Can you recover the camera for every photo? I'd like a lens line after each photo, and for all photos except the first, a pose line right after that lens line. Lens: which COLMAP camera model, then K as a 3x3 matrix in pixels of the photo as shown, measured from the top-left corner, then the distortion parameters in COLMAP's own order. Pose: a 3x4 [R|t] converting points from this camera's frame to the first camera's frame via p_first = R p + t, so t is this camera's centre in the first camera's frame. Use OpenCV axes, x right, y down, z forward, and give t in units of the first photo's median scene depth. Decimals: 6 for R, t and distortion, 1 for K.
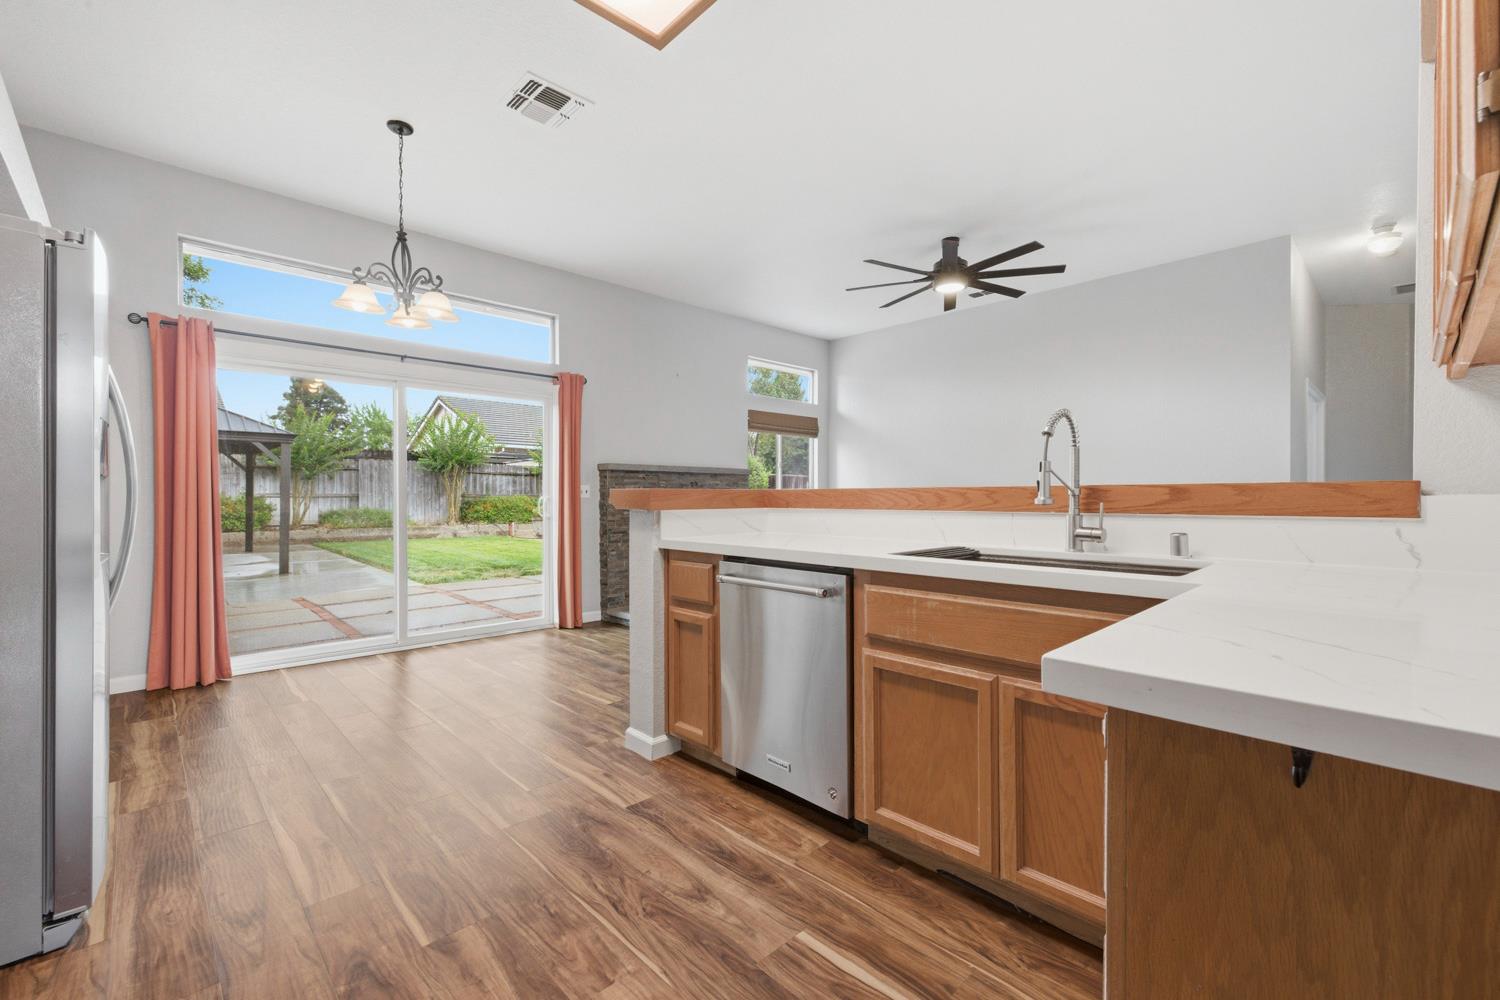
lens RADIAL K [[634.3, 0, 746.6], [0, 634.3, 501.6], [0, 0, 1]] dist [0.002516, 0.000277]
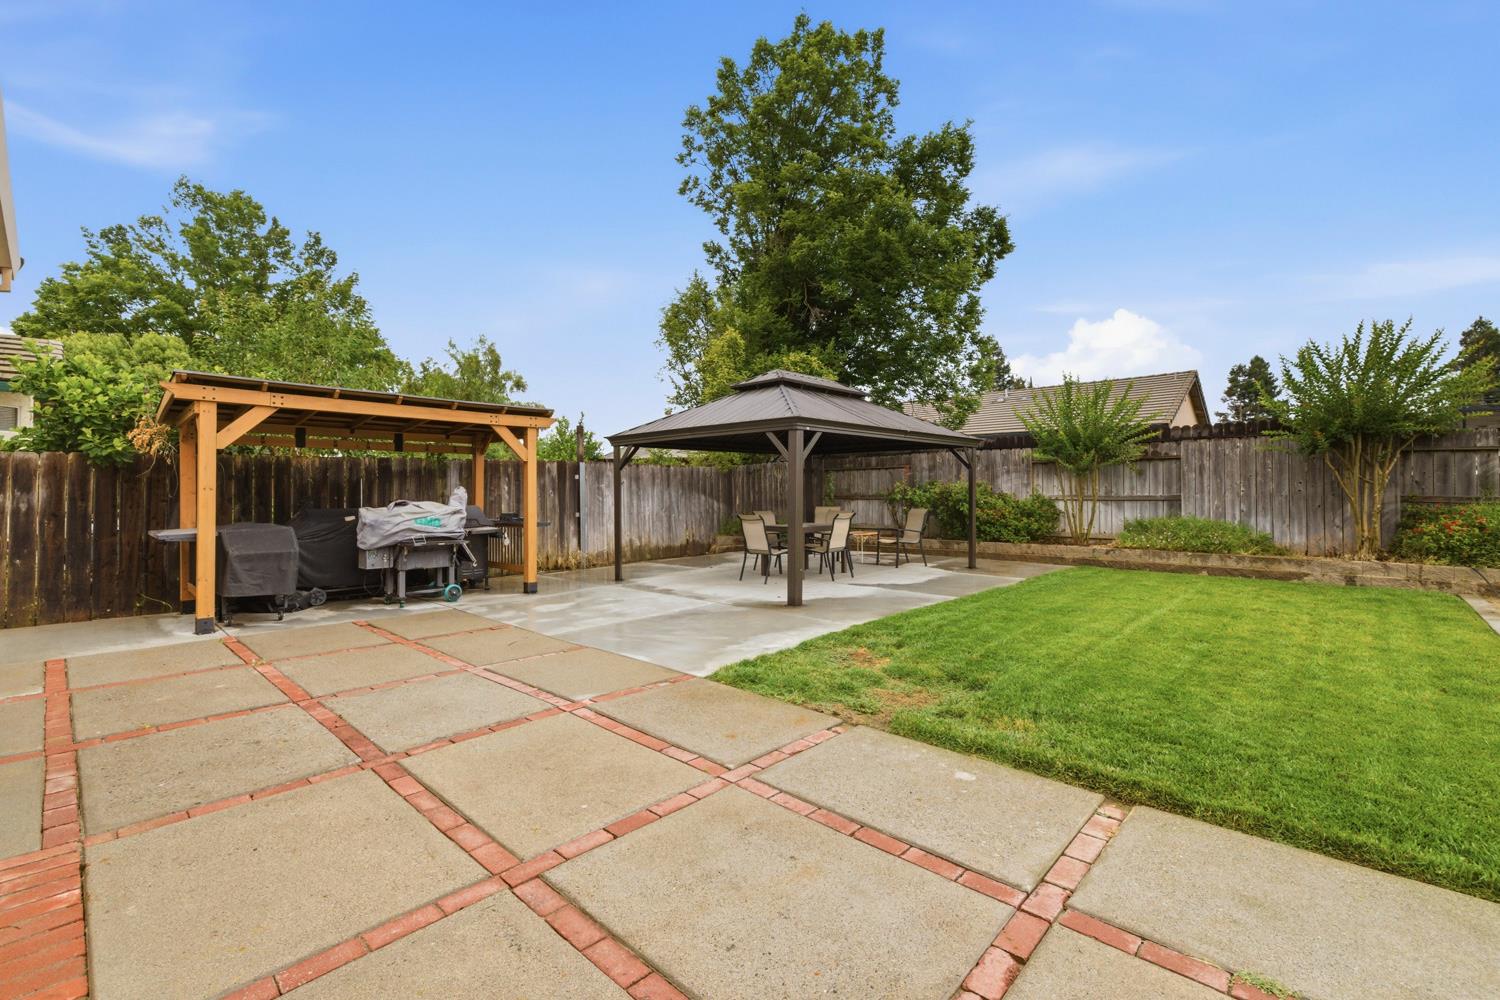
lens RADIAL K [[646.1, 0, 746.6], [0, 646.1, 490.7], [0, 0, 1]] dist [0.002248, 0.000440]
pose [[0.067839, -0.005861, -0.997679, 0.026765], [-0.009930, 0.999929, -0.006550, -0.025838], [0.997647, 0.010351, 0.067776, 1.491663]]
